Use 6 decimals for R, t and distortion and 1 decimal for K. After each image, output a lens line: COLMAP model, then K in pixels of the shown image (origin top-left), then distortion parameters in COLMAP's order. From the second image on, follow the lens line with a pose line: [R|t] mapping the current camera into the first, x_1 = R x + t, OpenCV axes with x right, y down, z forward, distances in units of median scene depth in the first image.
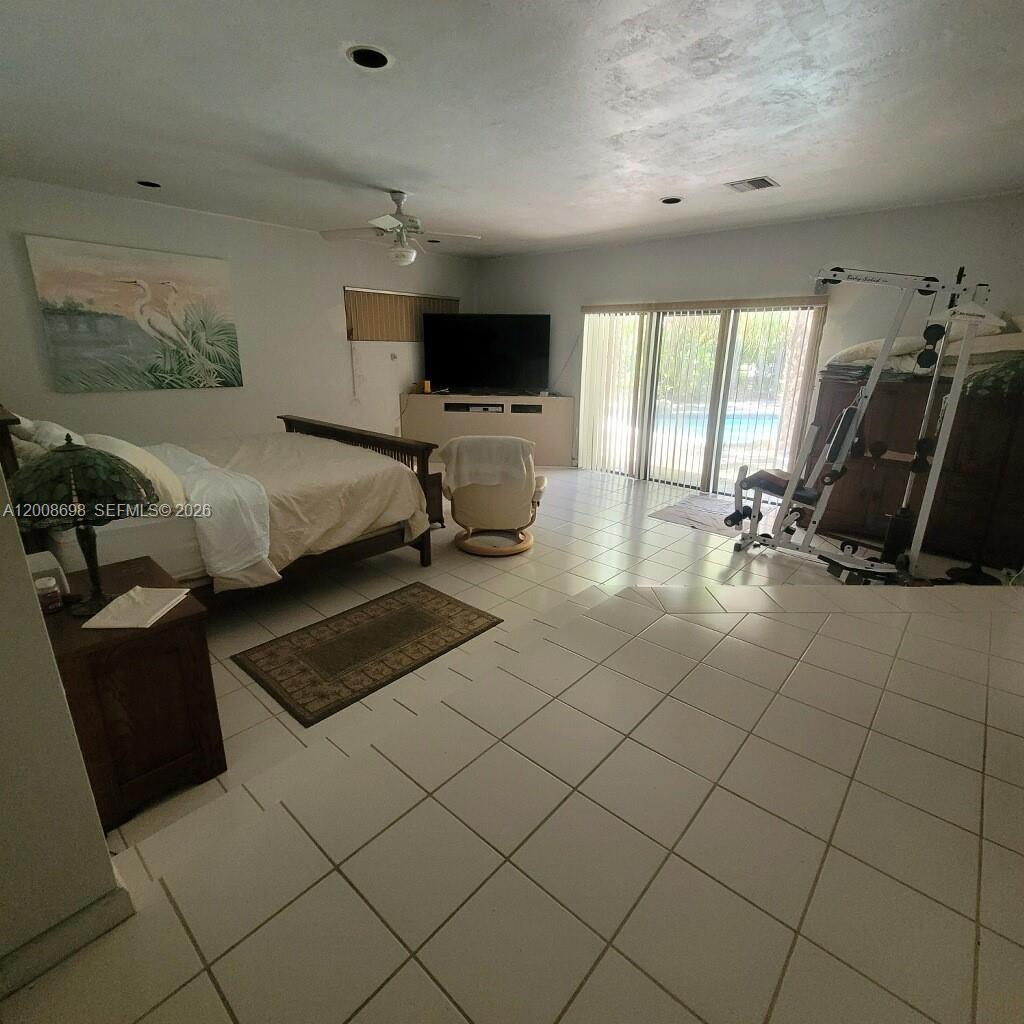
lens RADIAL K [[532.8, 0, 508.9], [0, 532.8, 505.6], [0, 0, 1]] dist [0.002024, -0.001978]
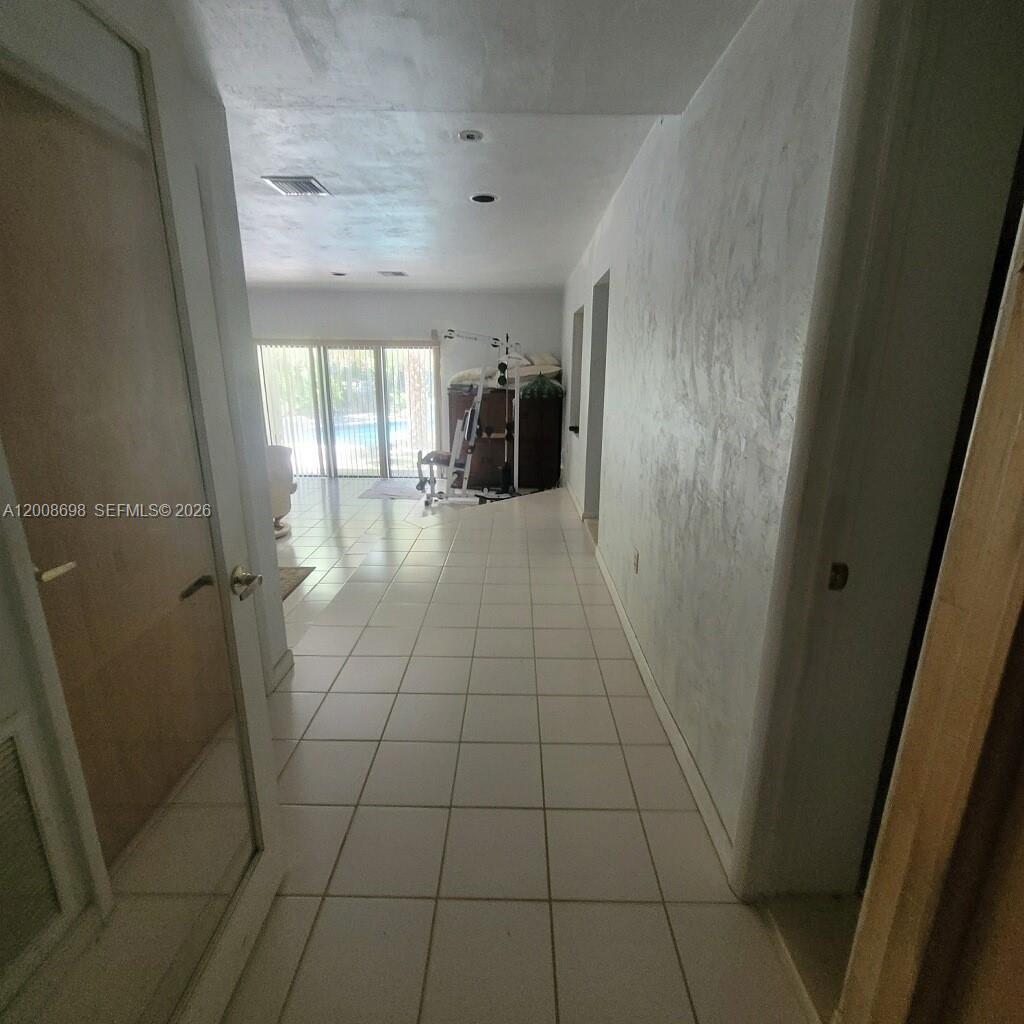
lens RADIAL K [[532.8, 0, 508.9], [0, 532.8, 505.6], [0, 0, 1]] dist [0.002024, -0.001978]
pose [[0.756774, -0.174726, 0.629892, -0.361739], [0.192226, 0.980493, 0.041032, 0.067049], [-0.624774, 0.090029, 0.775598, -0.343421]]
